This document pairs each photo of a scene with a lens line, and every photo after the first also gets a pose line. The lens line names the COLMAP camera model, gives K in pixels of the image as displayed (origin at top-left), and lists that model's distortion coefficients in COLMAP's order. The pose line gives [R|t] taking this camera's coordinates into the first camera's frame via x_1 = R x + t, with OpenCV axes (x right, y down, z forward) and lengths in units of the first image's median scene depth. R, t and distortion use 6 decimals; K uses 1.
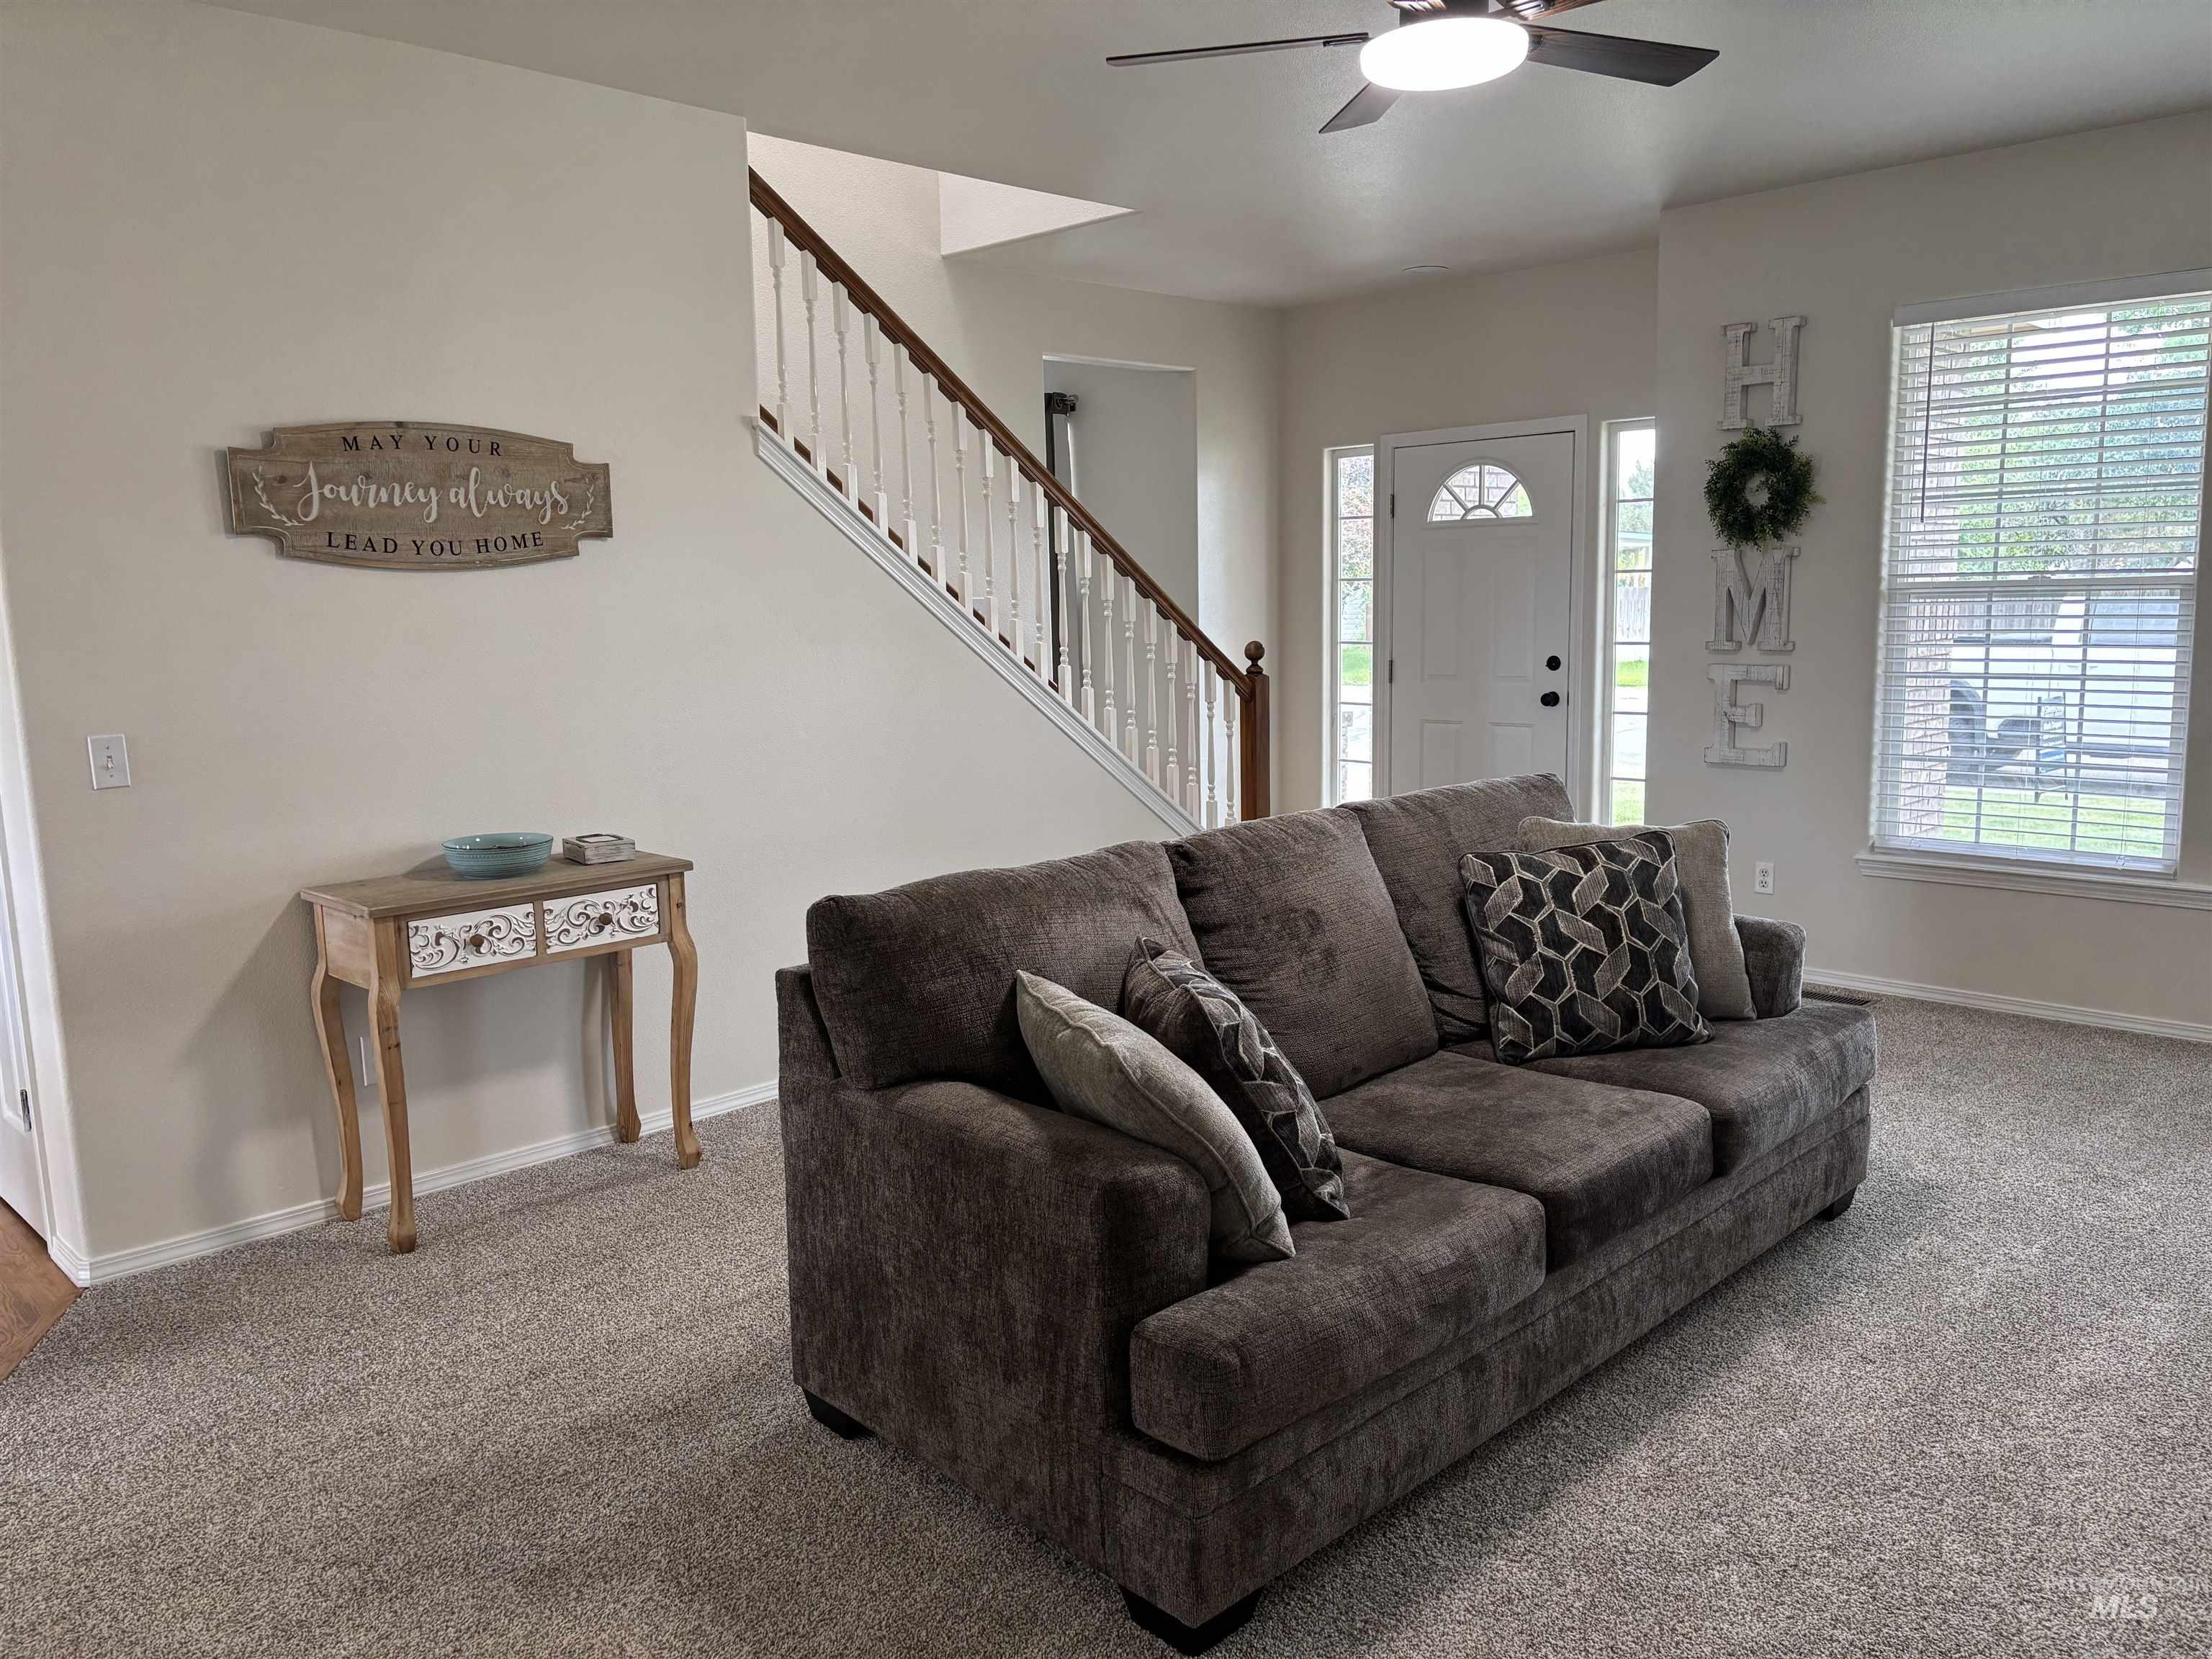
lens RADIAL K [[1658.0, 0, 1105.9], [0, 1658.0, 824.3], [0, 0, 1]] dist [-0.006353, -0.002065]
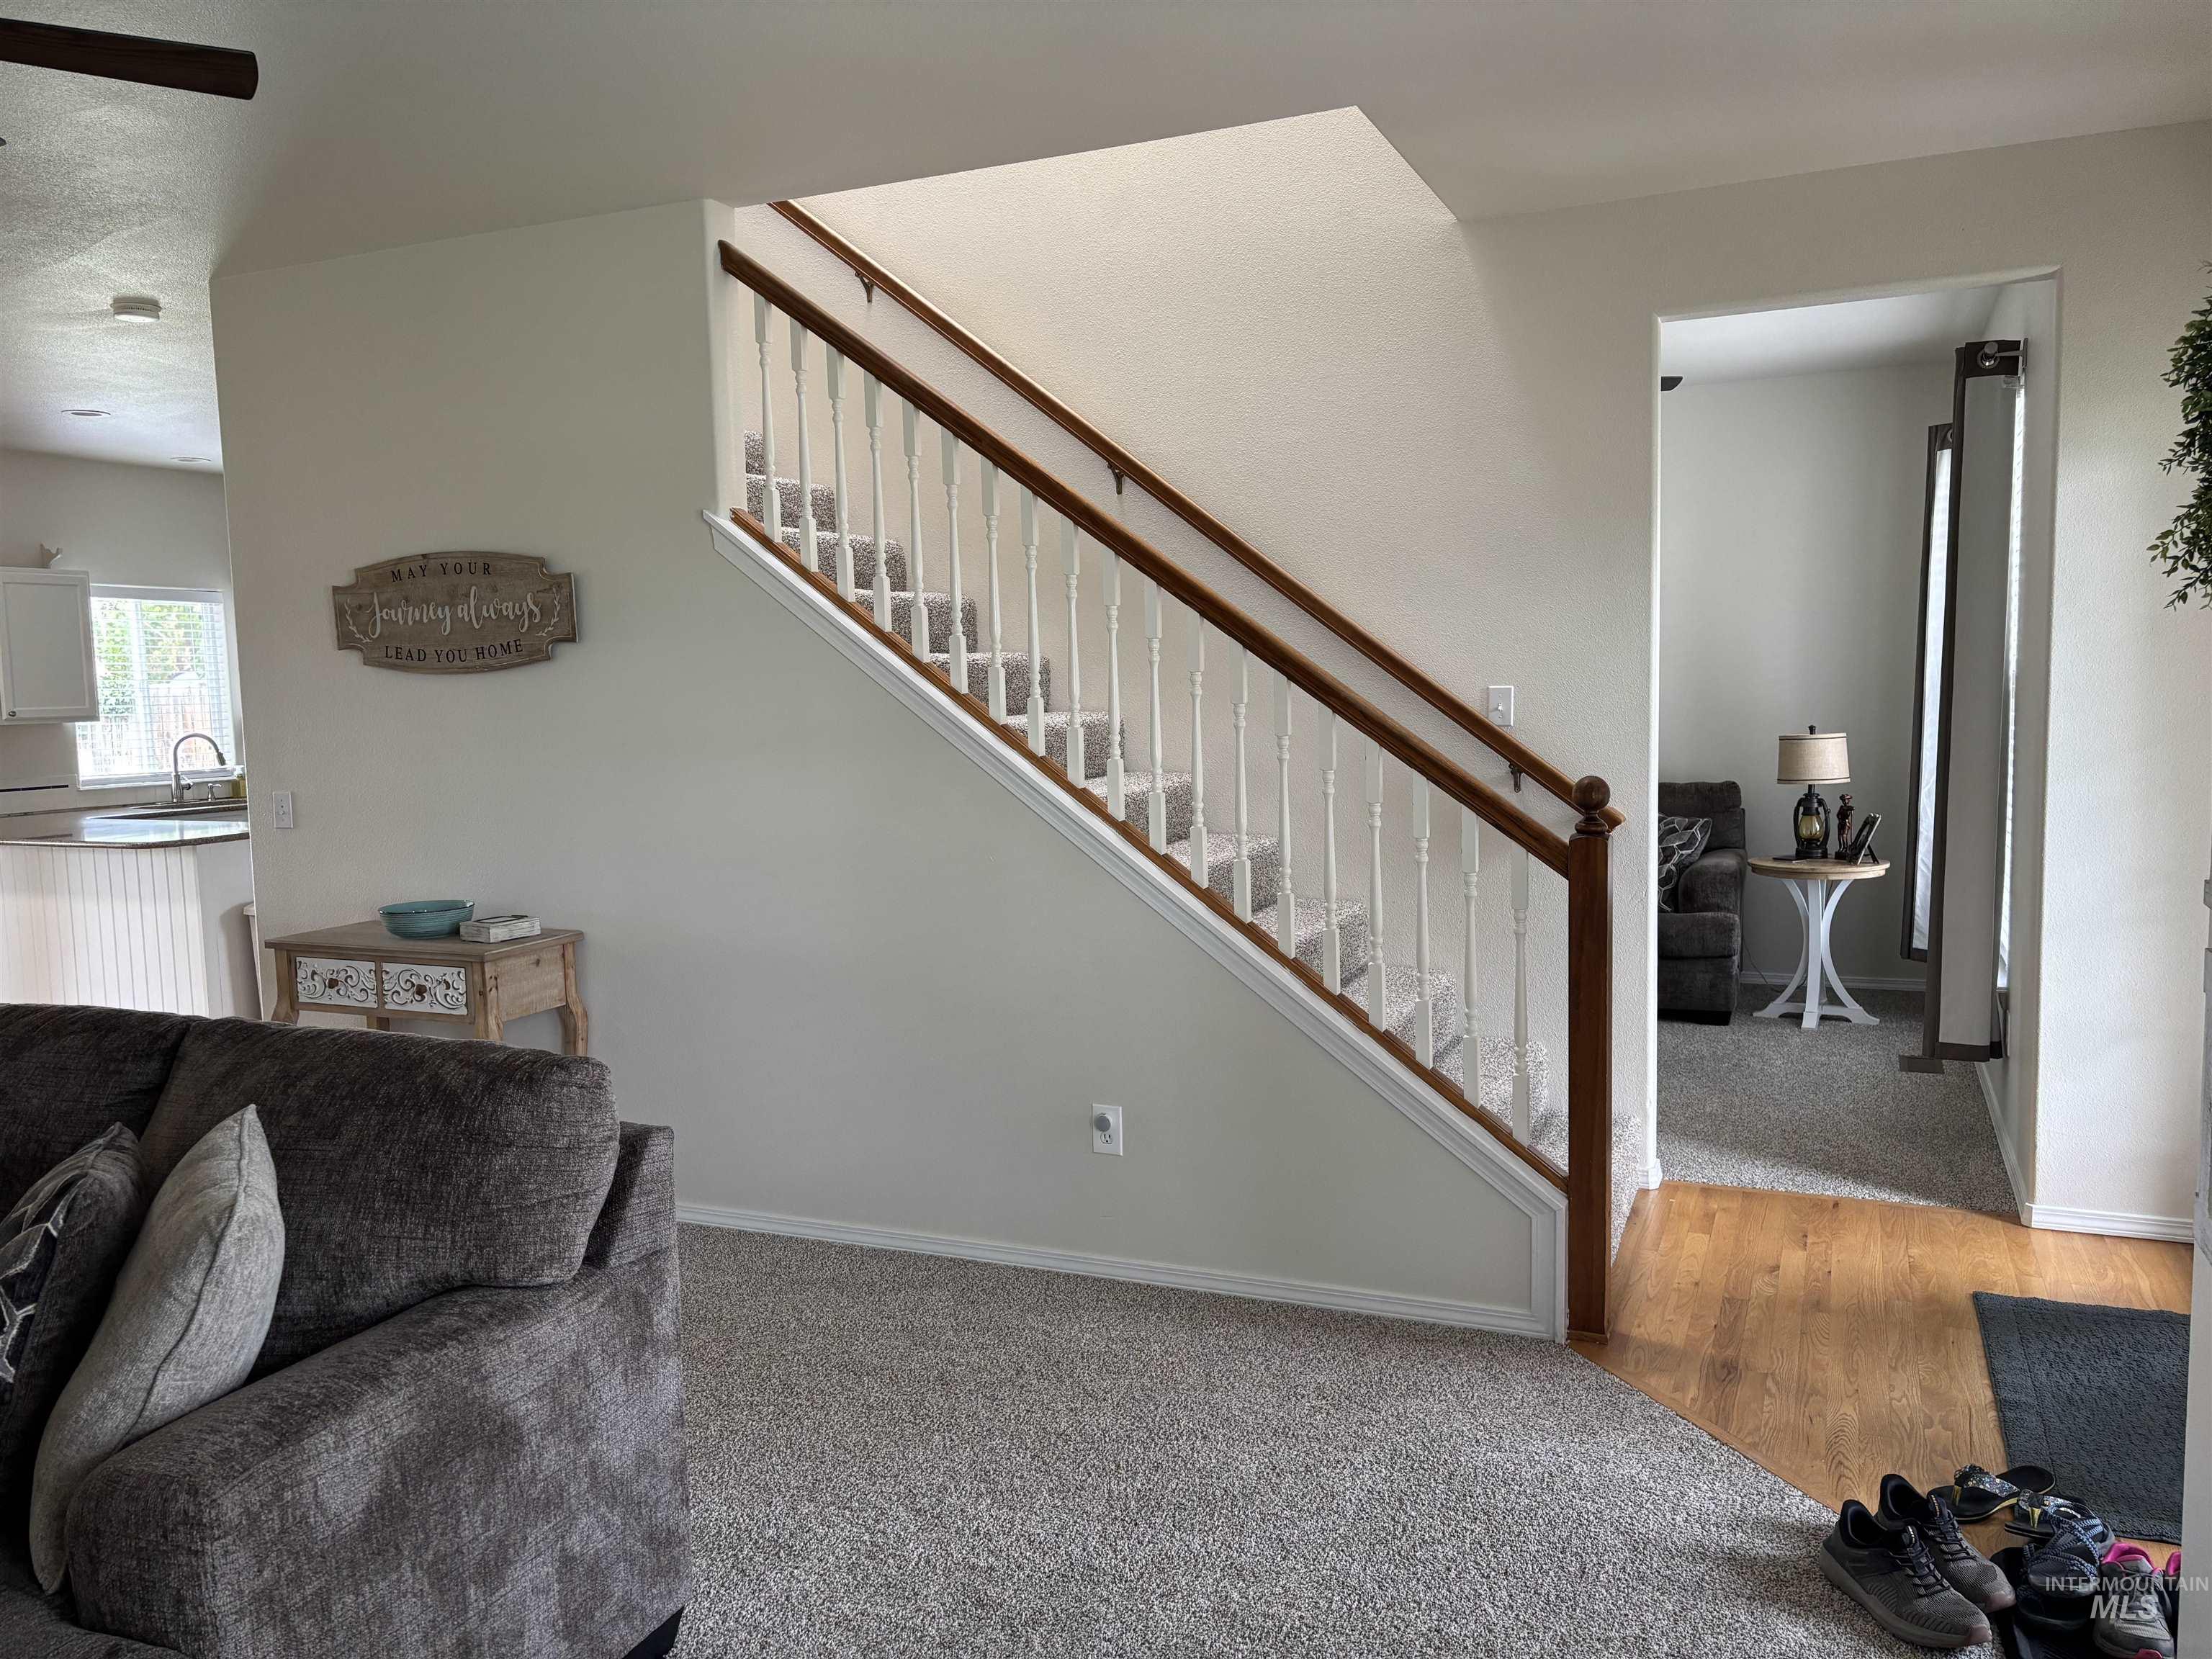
lens RADIAL K [[1658.0, 0, 1103.6], [0, 1658.0, 837.9], [0, 0, 1]] dist [-0.006353, -0.002065]
pose [[0.348369, 0.117897, -0.929914, 0.892656], [-0.108558, 0.990458, 0.084905, -0.190695], [0.931050, 0.071372, 0.357843, 1.027159]]
